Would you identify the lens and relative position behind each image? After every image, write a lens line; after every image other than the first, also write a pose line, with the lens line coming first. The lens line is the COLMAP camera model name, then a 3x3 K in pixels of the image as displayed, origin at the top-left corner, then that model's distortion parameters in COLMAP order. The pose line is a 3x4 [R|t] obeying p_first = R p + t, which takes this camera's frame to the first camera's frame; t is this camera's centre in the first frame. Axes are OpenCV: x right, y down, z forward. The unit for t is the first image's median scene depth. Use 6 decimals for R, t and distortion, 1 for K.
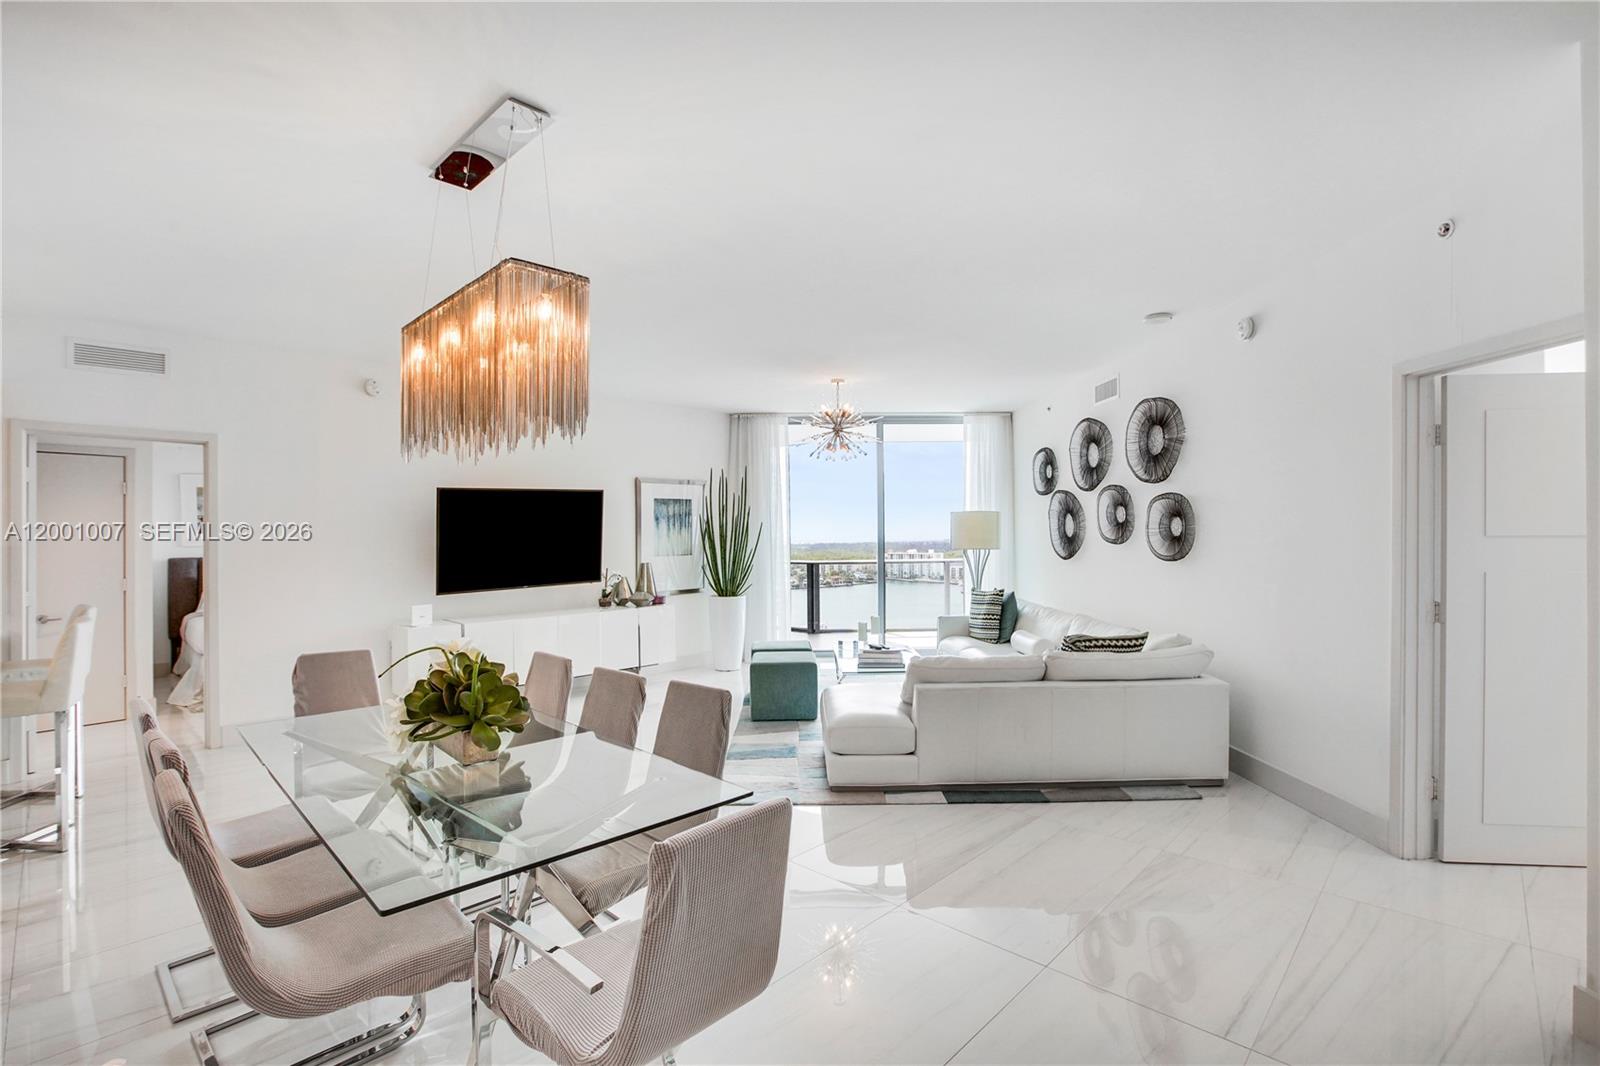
lens RADIAL K [[780.9, 0, 790.0], [0, 780.9, 530.6], [0, 0, 1]] dist [-0.025006, 0.000283]
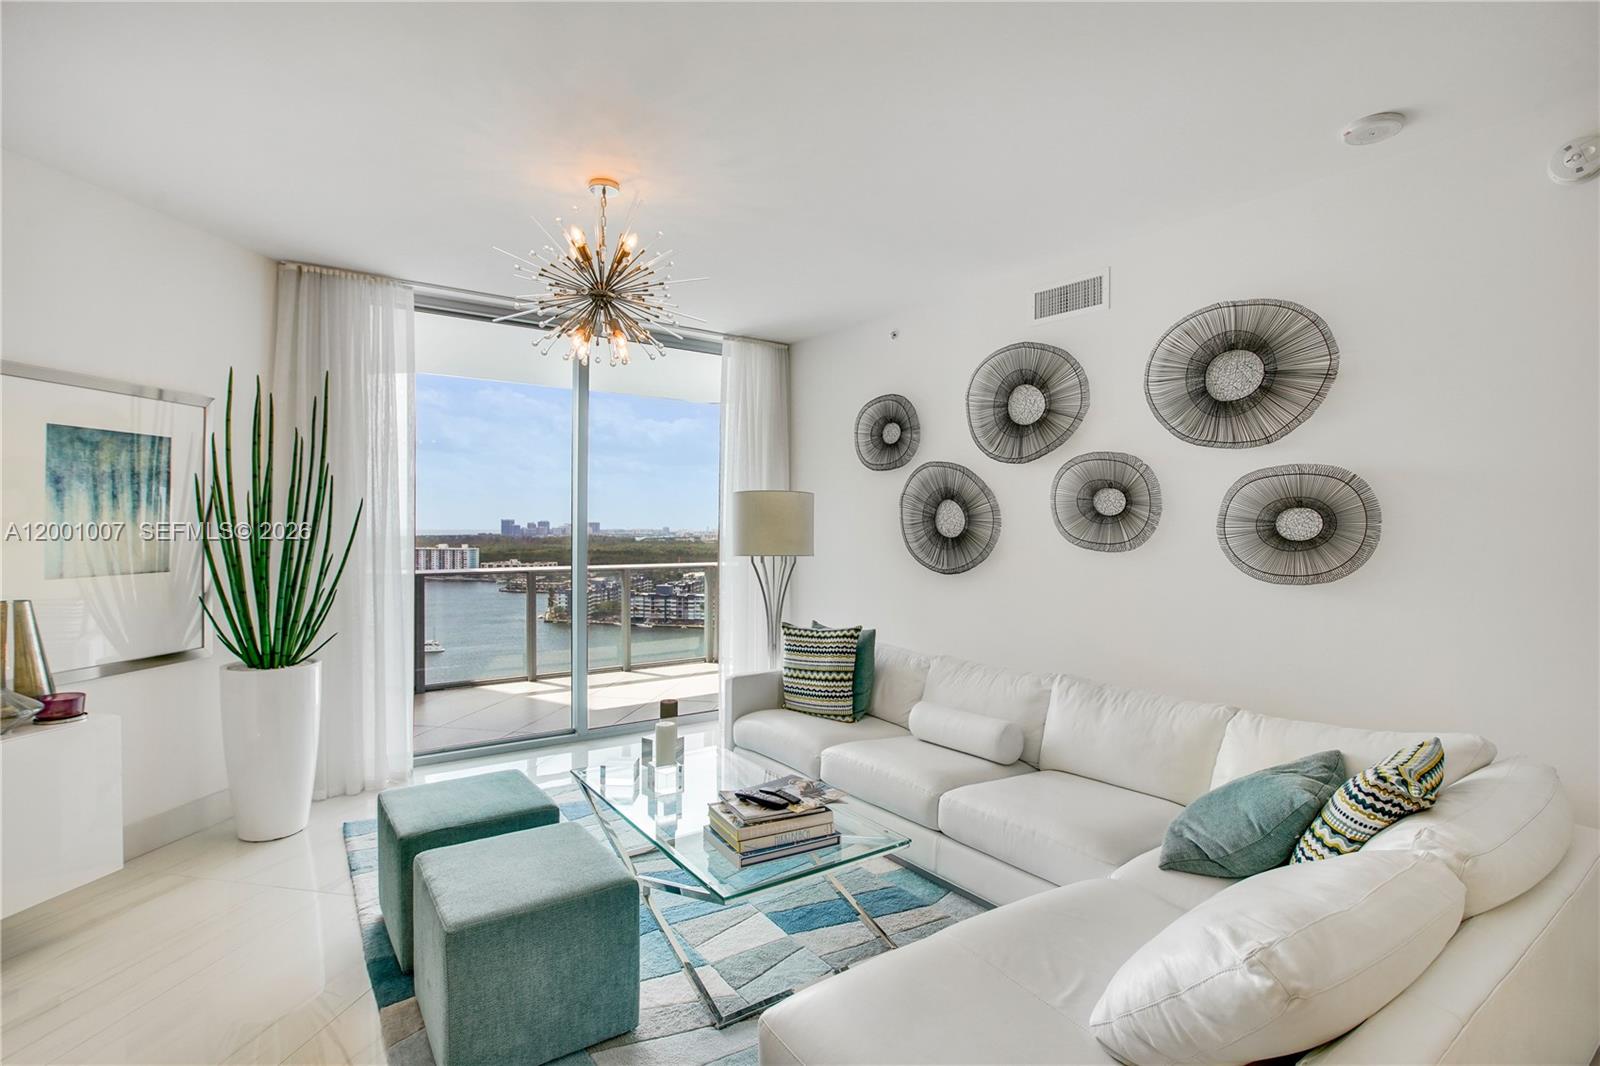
lens RADIAL K [[780.9, 0, 811.6], [0, 780.9, 534.0], [0, 0, 1]] dist [-0.025006, 0.000283]
pose [[0.824541, 0.011381, 0.565687, -0.079840], [-0.017289, 0.999838, 0.005084, 0.003460], [-0.565538, -0.013972, 0.824604, 0.502710]]
